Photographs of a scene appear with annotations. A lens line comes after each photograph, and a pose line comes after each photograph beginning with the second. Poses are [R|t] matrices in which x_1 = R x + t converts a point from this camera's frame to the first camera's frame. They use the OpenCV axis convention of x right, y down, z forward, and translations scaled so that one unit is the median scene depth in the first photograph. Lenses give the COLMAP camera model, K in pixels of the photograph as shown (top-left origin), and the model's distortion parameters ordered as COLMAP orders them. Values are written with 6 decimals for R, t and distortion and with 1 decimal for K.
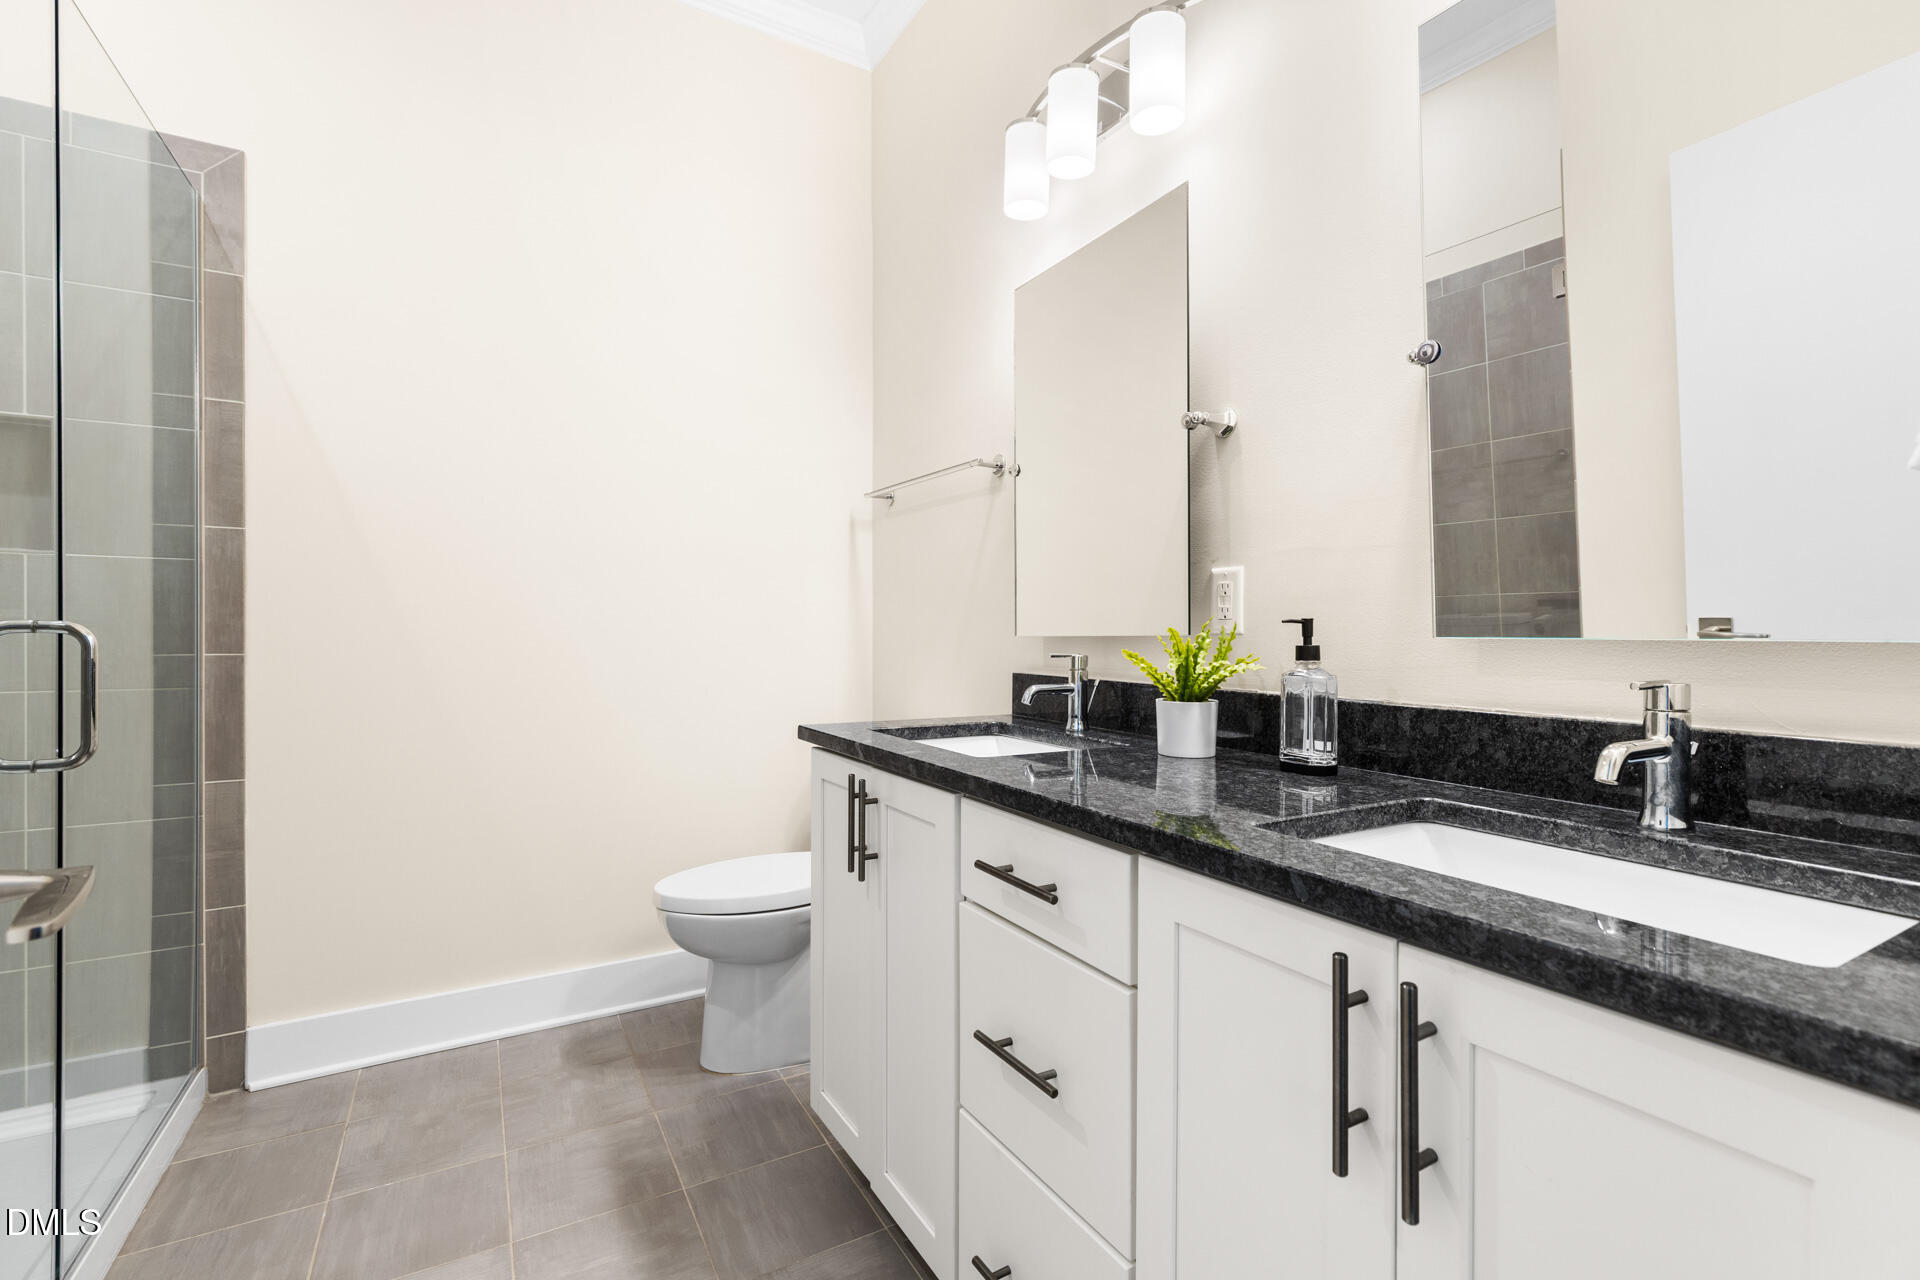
lens RADIAL K [[868.5, 0, 970.1], [0, 868.5, 630.2], [0, 0, 1]] dist [0.012055, -0.002030]
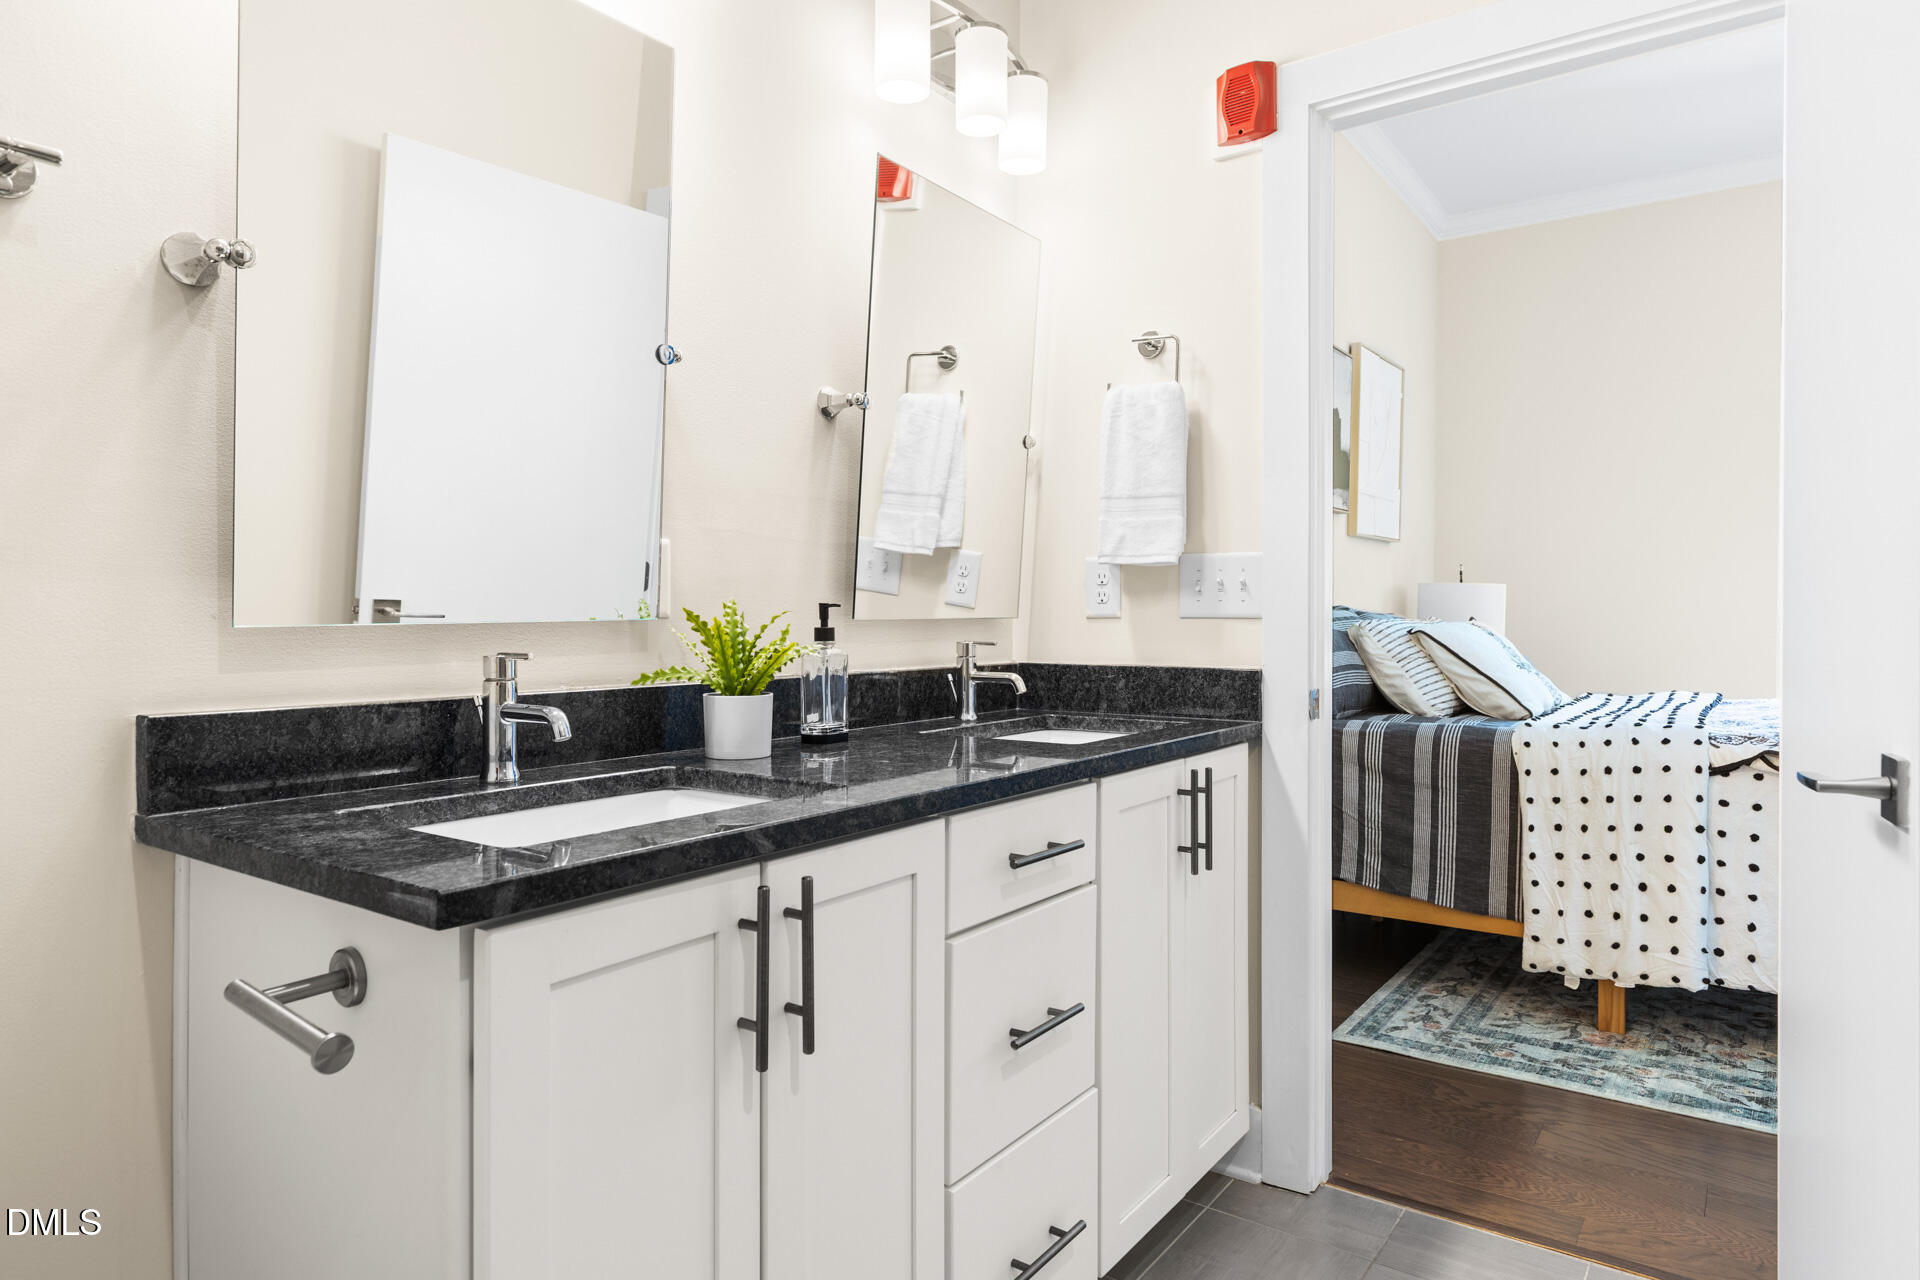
lens RADIAL K [[1160.9, 0, 957.7], [0, 1160.9, 628.6], [0, 0, 1]] dist [0.054683, 0.002104]
pose [[-0.393309, -0.011805, 0.919331, -1.021657], [-0.001775, 0.999925, 0.012081, 0.000802], [-0.919405, 0.003120, -0.393300, 1.415275]]
